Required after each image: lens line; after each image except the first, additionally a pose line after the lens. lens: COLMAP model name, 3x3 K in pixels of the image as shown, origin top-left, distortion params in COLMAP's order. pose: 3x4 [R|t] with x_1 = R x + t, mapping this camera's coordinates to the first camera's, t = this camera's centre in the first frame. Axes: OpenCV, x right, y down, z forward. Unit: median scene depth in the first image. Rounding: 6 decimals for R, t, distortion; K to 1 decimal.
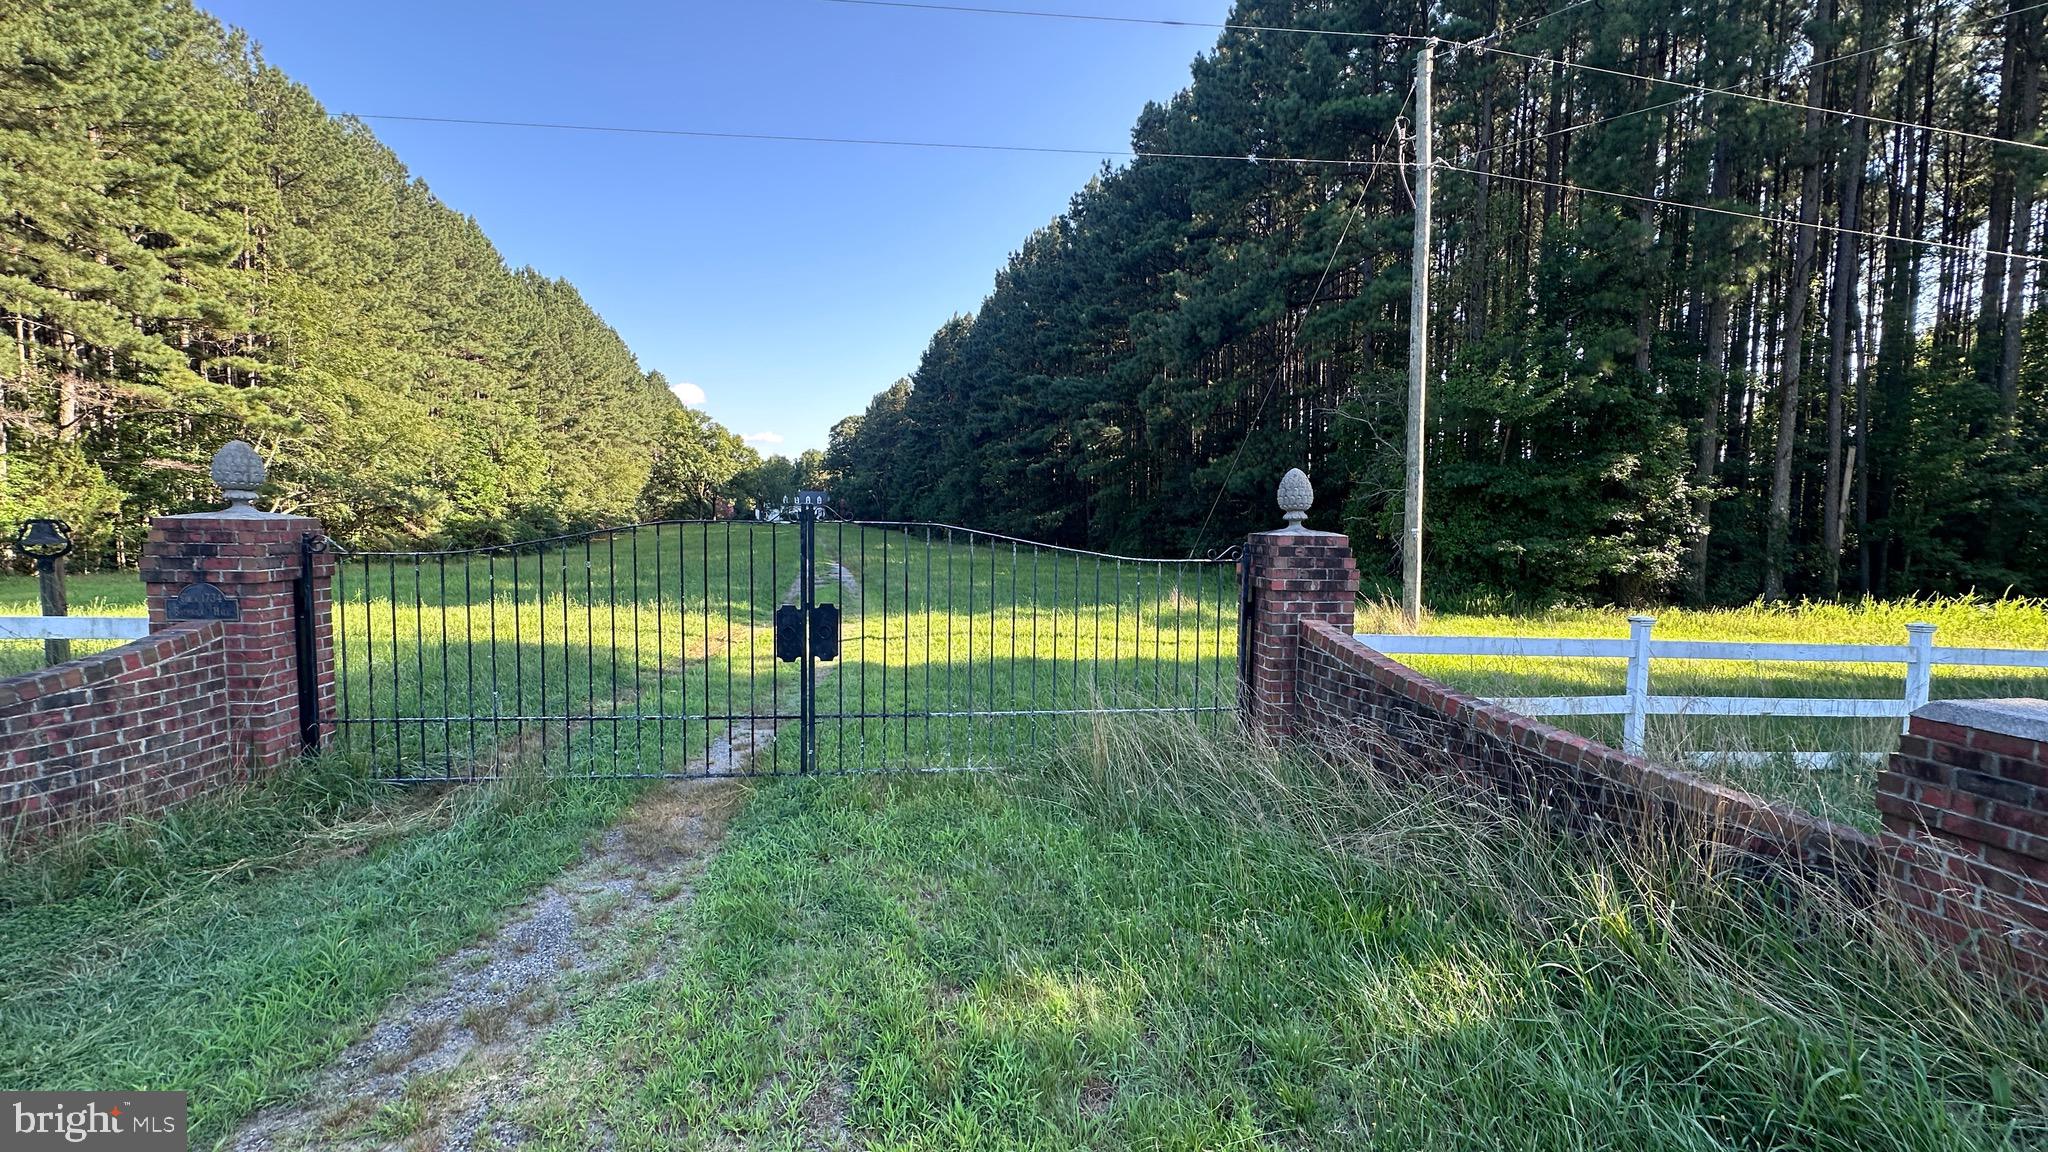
lens RADIAL K [[825.4, 0, 1024.3], [0, 825.4, 579.2], [0, 0, 1]] dist [-0.002069, -0.000060]
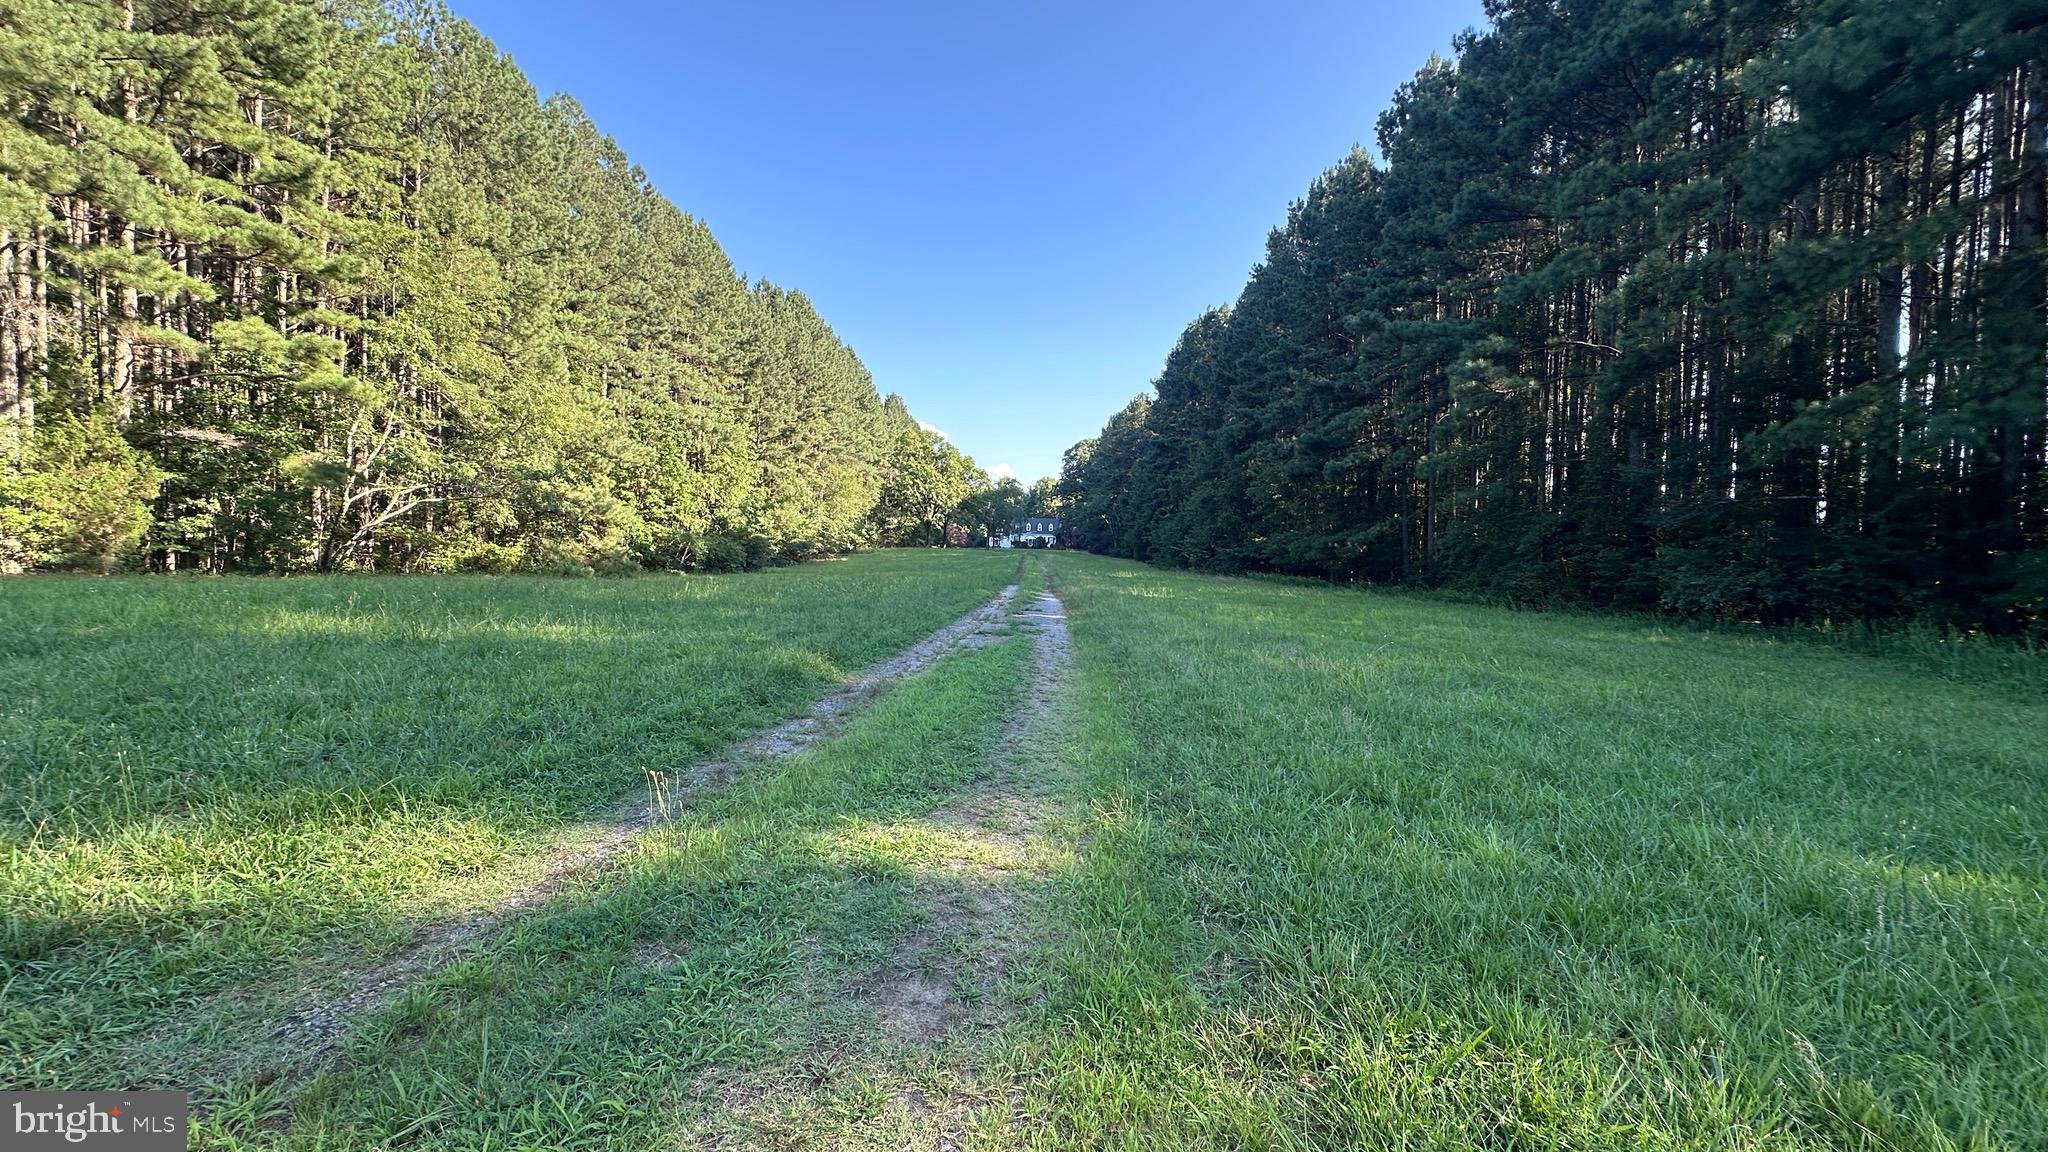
lens RADIAL K [[825.4, 0, 1023.1], [0, 825.4, 575.5], [0, 0, 1]] dist [-0.002069, -0.000060]
pose [[0.961040, 0.025587, -0.275222, -0.024050], [-0.037688, 0.998537, -0.038772, -0.002278], [0.273827, 0.047634, 0.960599, 0.128492]]
